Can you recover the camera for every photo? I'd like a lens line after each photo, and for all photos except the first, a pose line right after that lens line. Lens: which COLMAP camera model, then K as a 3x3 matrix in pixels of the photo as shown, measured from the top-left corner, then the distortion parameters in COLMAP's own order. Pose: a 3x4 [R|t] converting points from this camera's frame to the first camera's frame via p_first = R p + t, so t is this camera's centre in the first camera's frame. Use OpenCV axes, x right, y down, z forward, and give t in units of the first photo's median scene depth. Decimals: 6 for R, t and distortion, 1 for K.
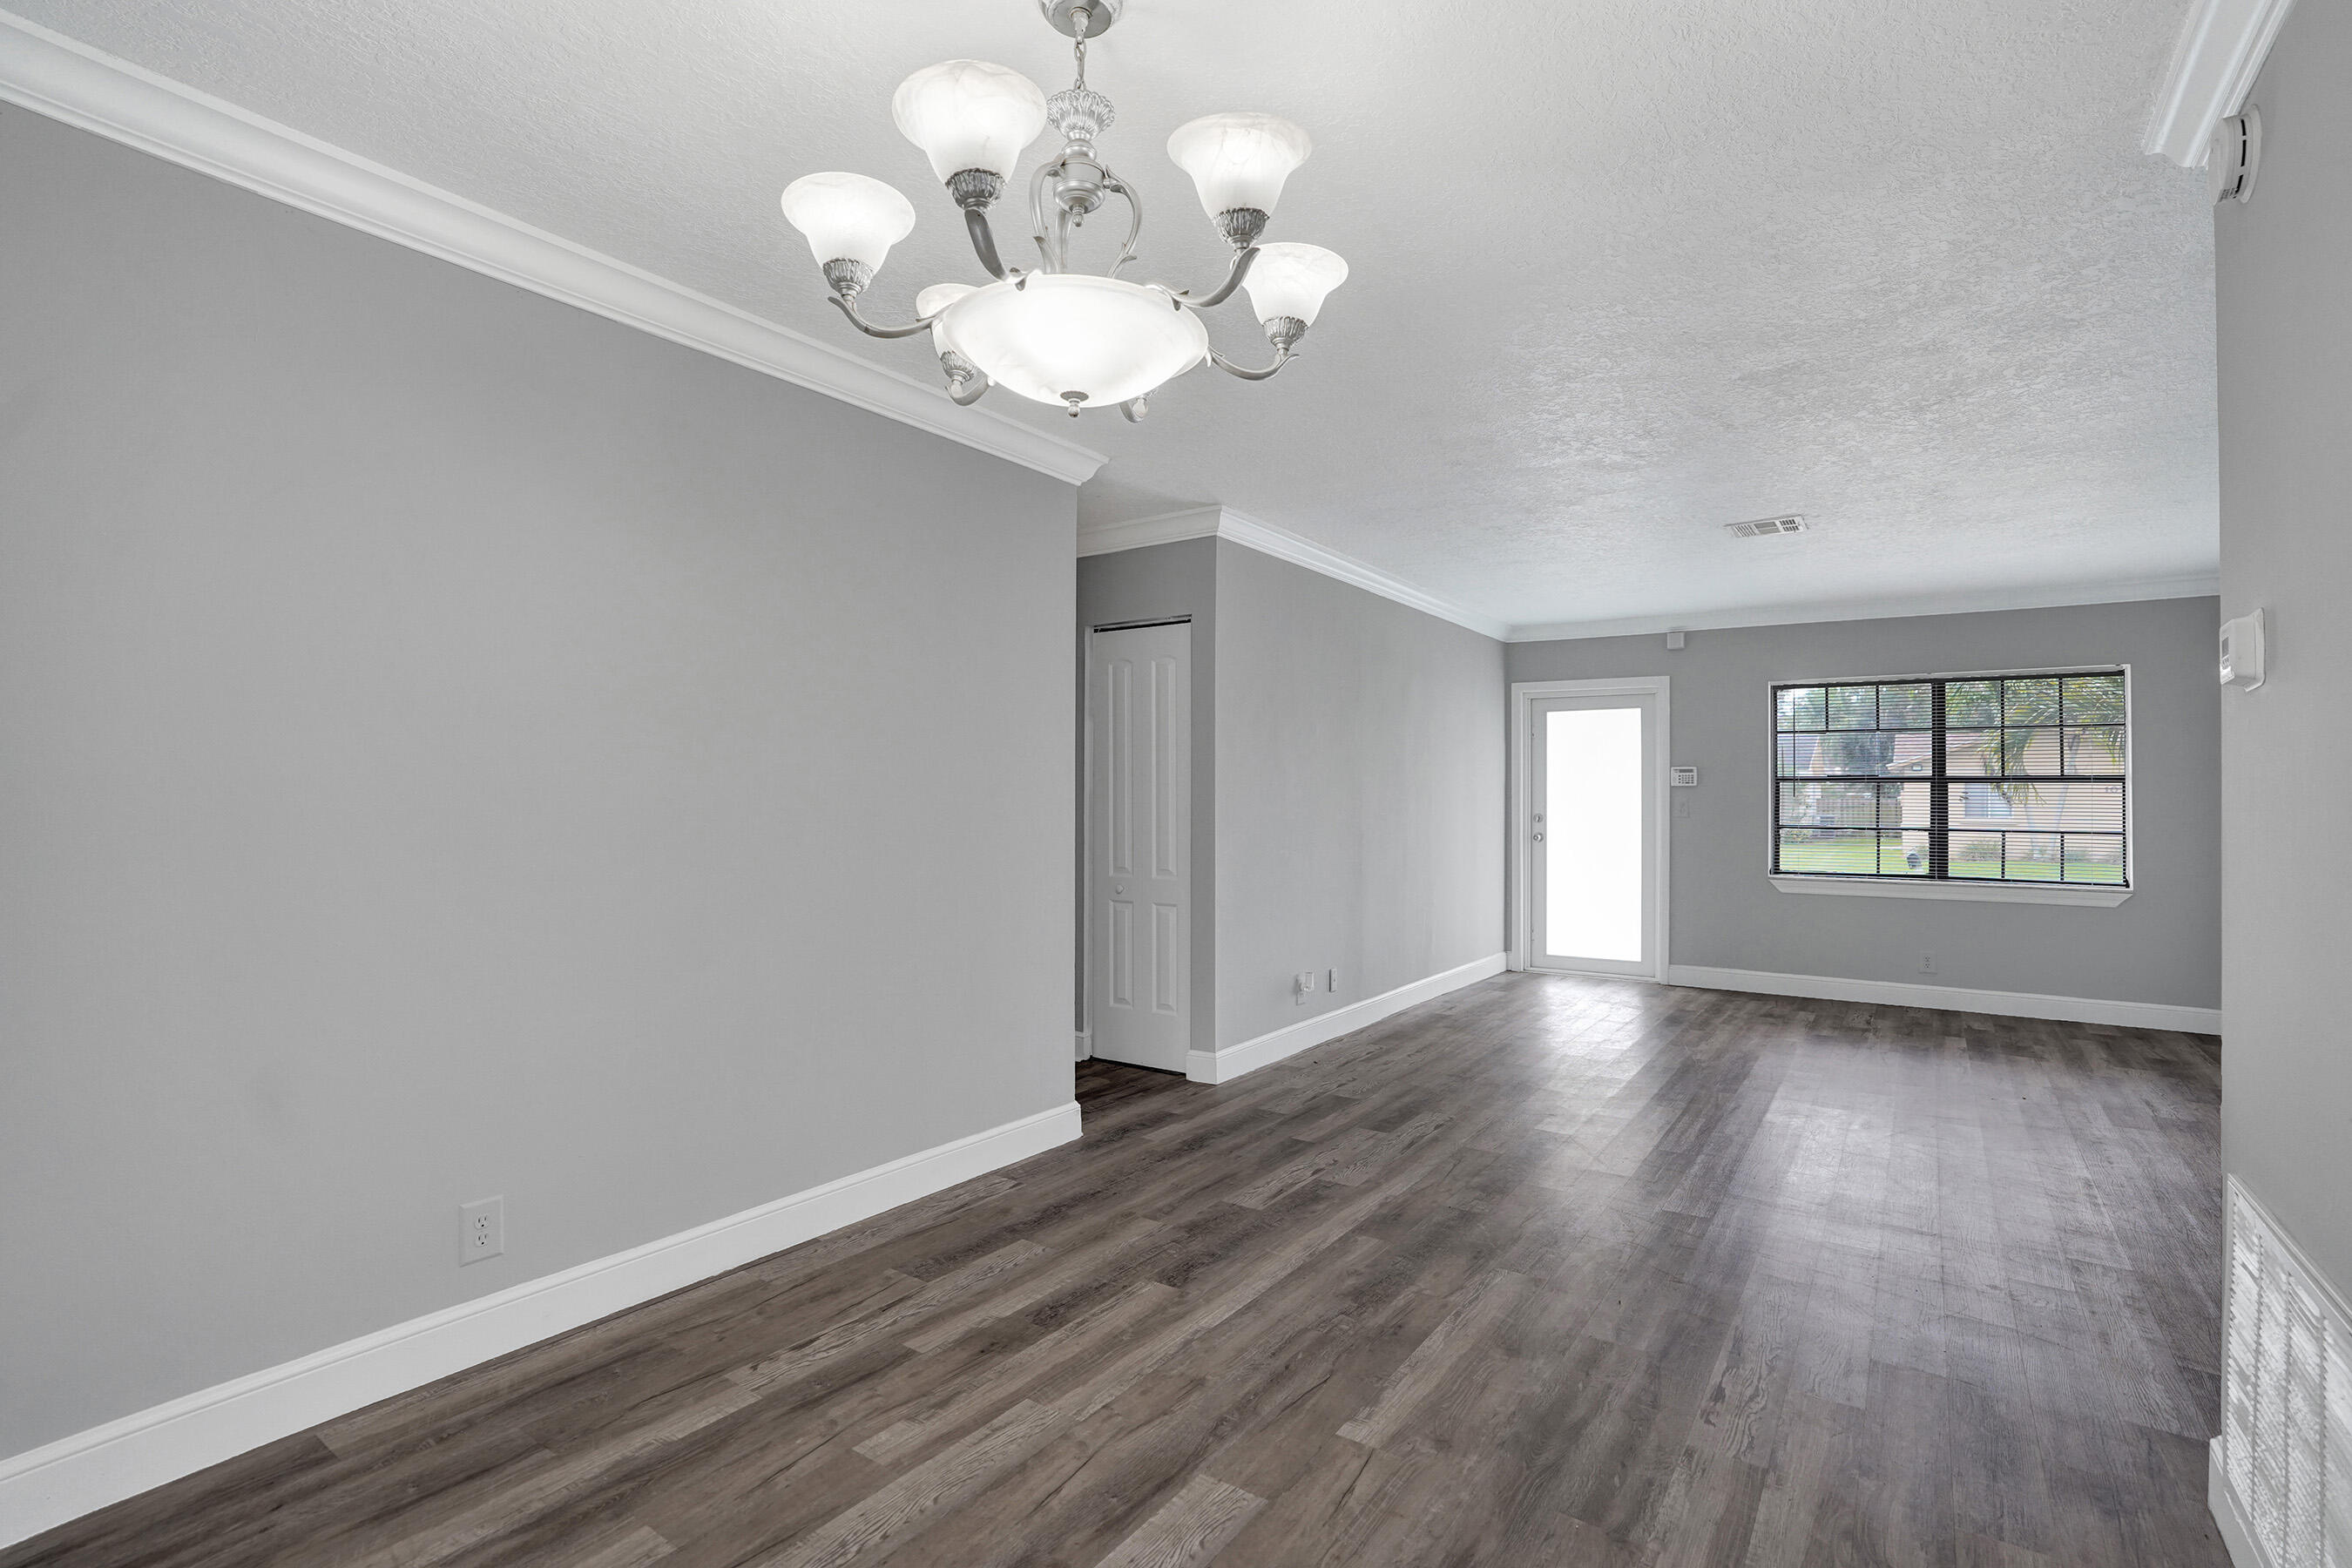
lens RADIAL K [[1097.1, 0, 1190.9], [0, 1097.1, 782.2], [0, 0, 1]] dist [-0.057949, 0.020022]
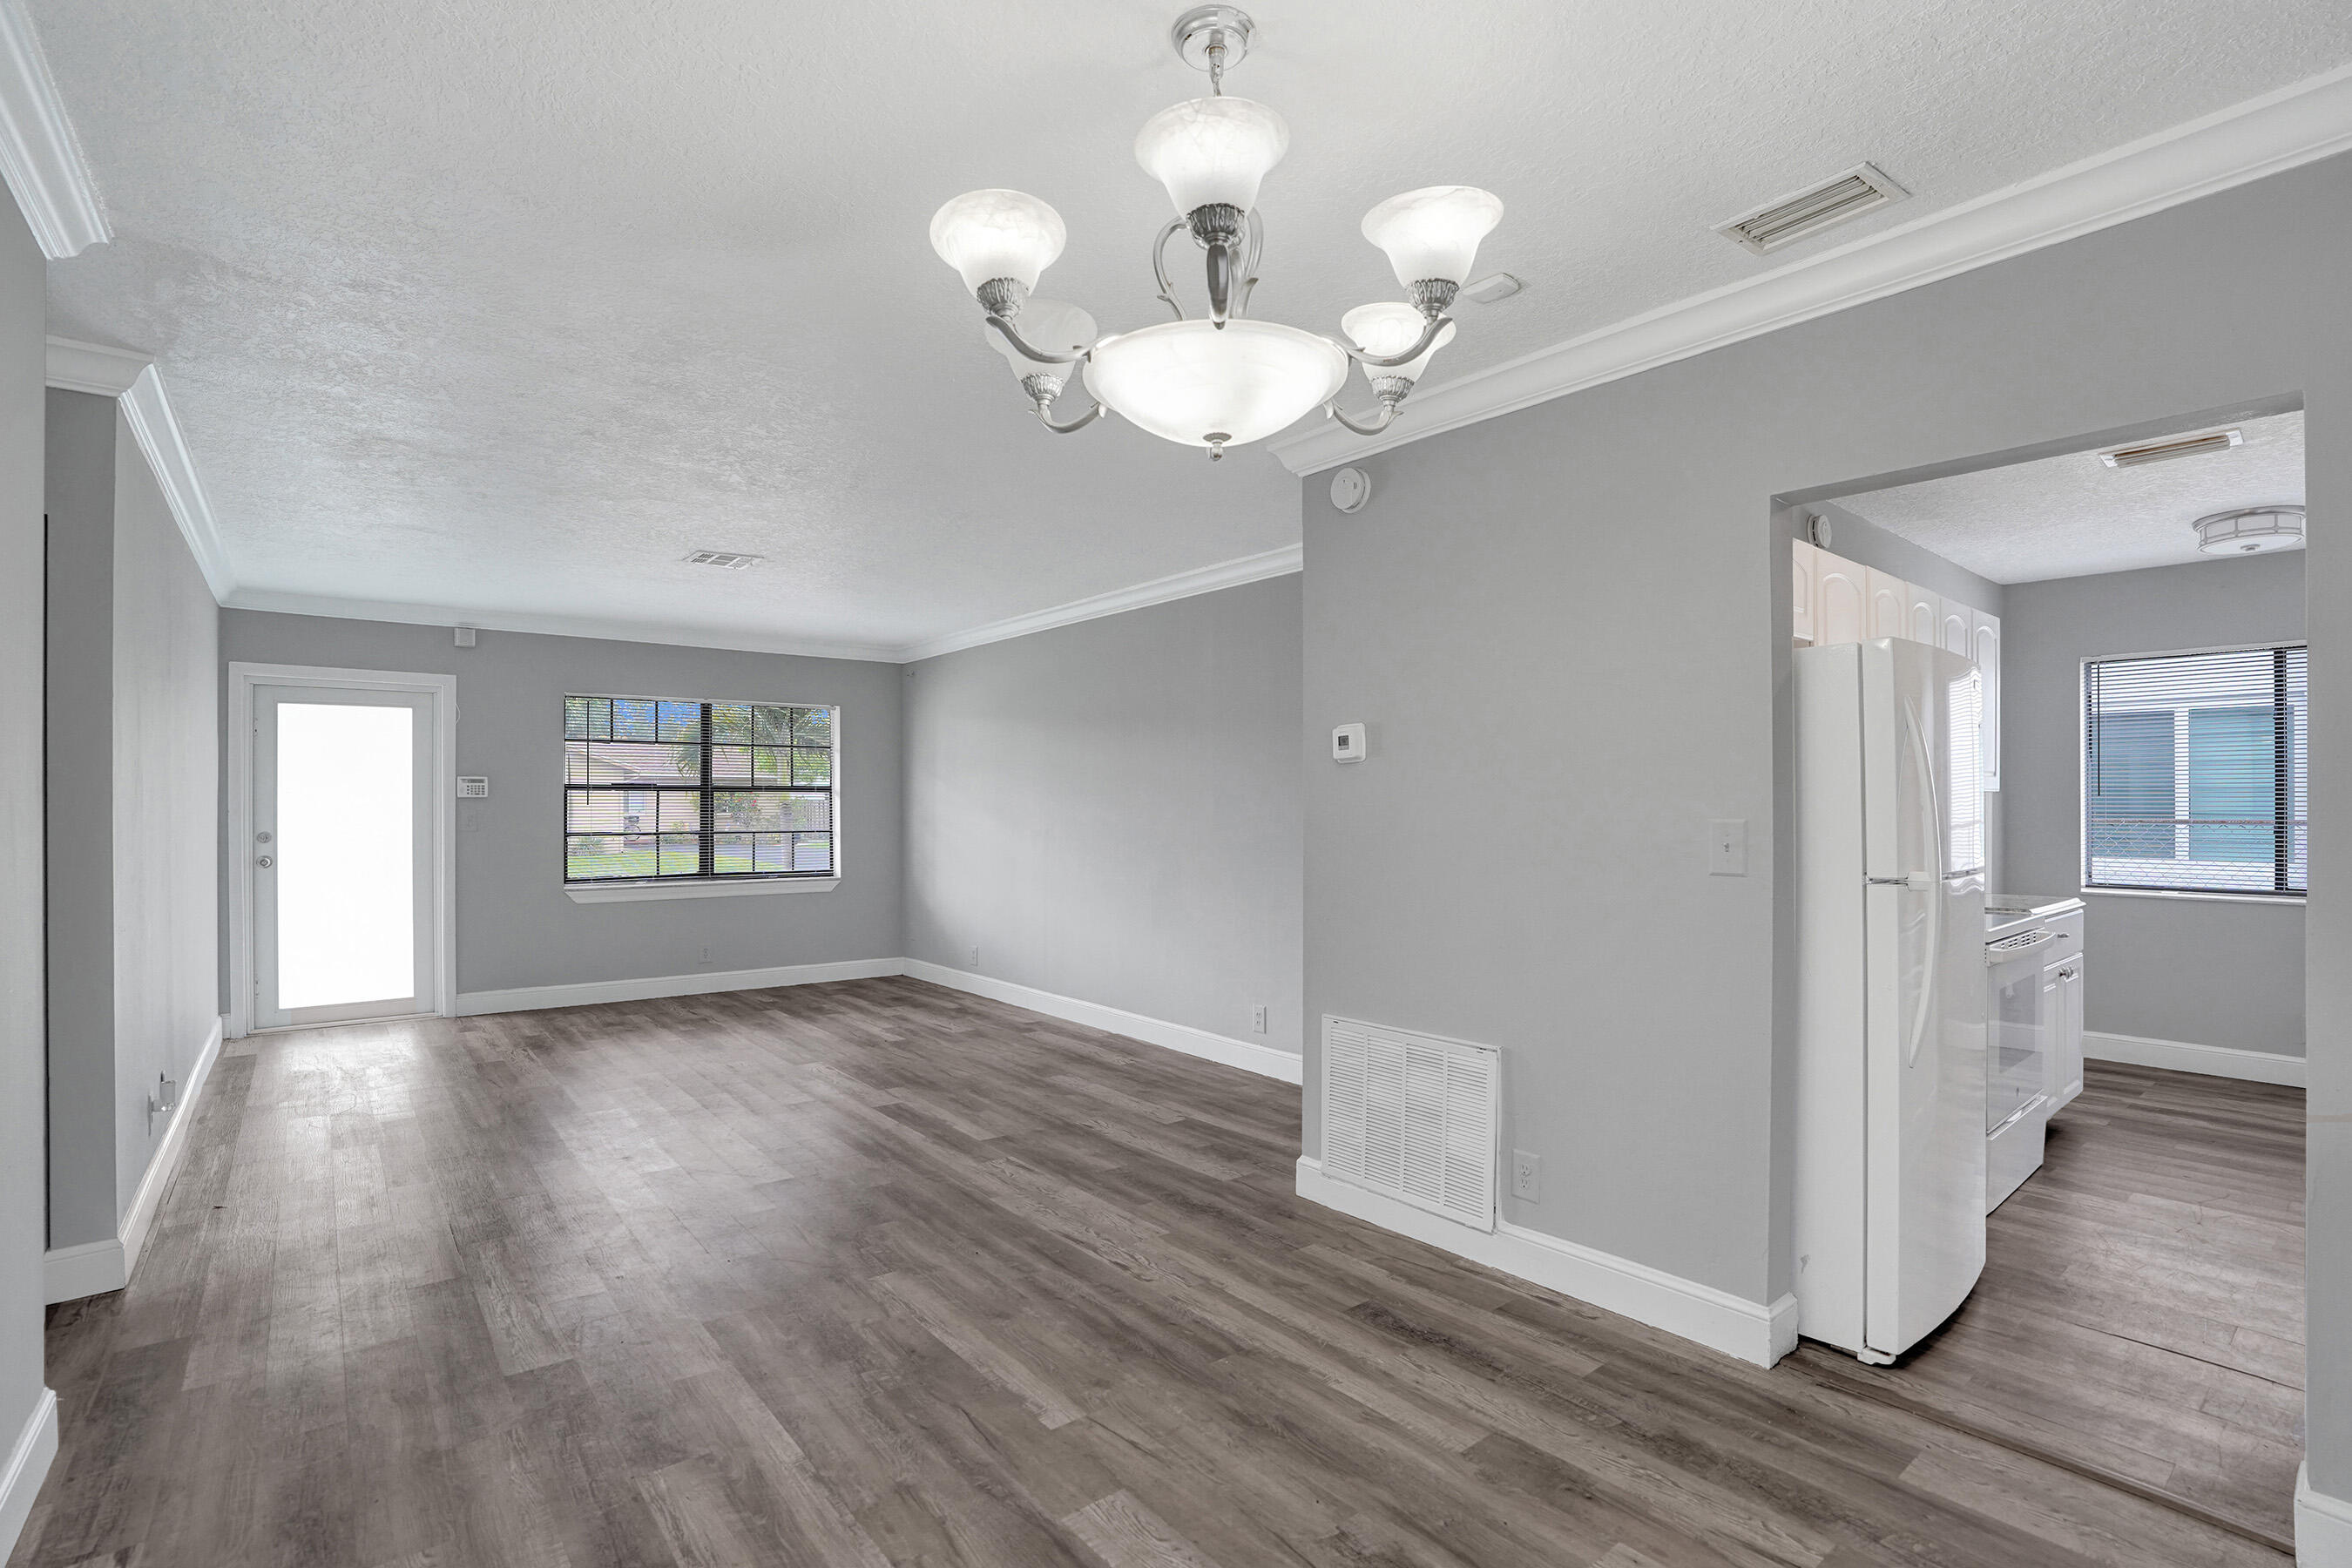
lens RADIAL K [[1097.1, 0, 1164.4], [0, 1097.1, 809.9], [0, 0, 1]] dist [-0.057949, 0.020022]
pose [[0.292336, -0.012192, 0.956238, -0.591824], [-0.011300, 0.999805, 0.016202, -0.017191], [-0.956249, -0.015542, 0.292142, 0.415944]]
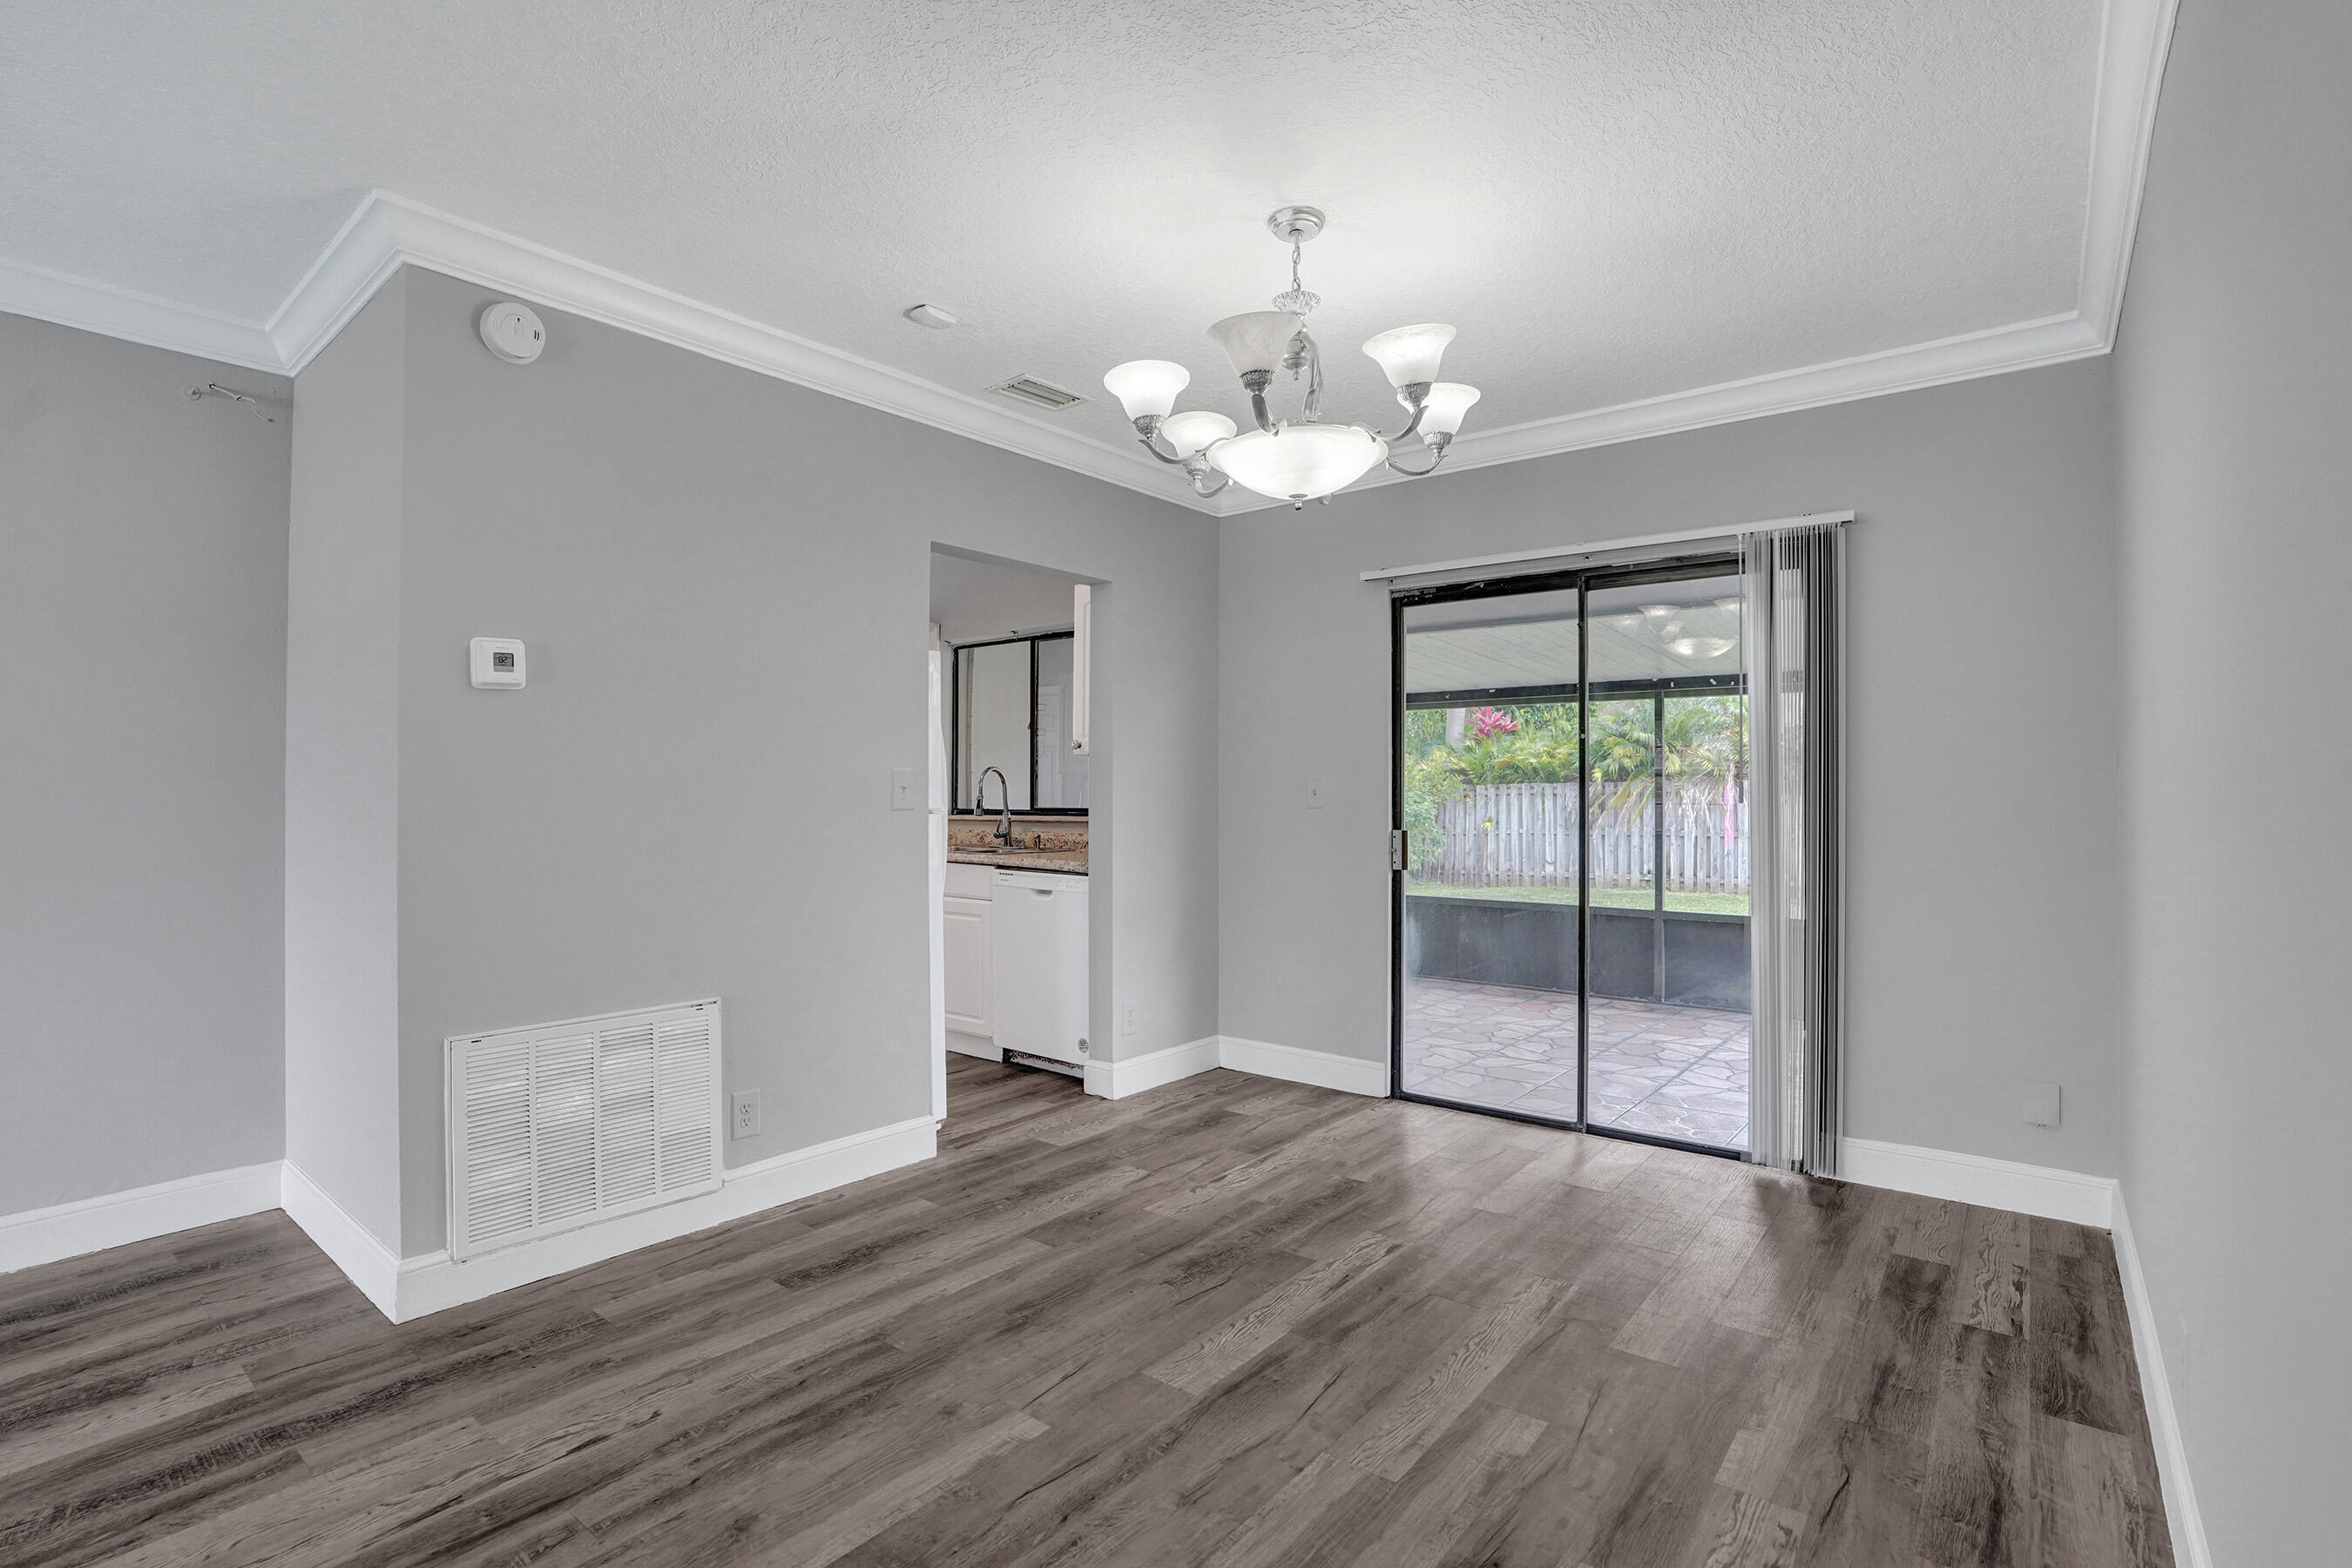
lens RADIAL K [[1097.1, 0, 1190.7], [0, 1097.1, 794.9], [0, 0, 1]] dist [-0.057949, 0.020022]
pose [[-0.997642, -0.008408, 0.068114, -0.034440], [-0.009539, 0.999822, -0.016300, 0.043434], [-0.067965, -0.016911, -0.997544, 1.369542]]
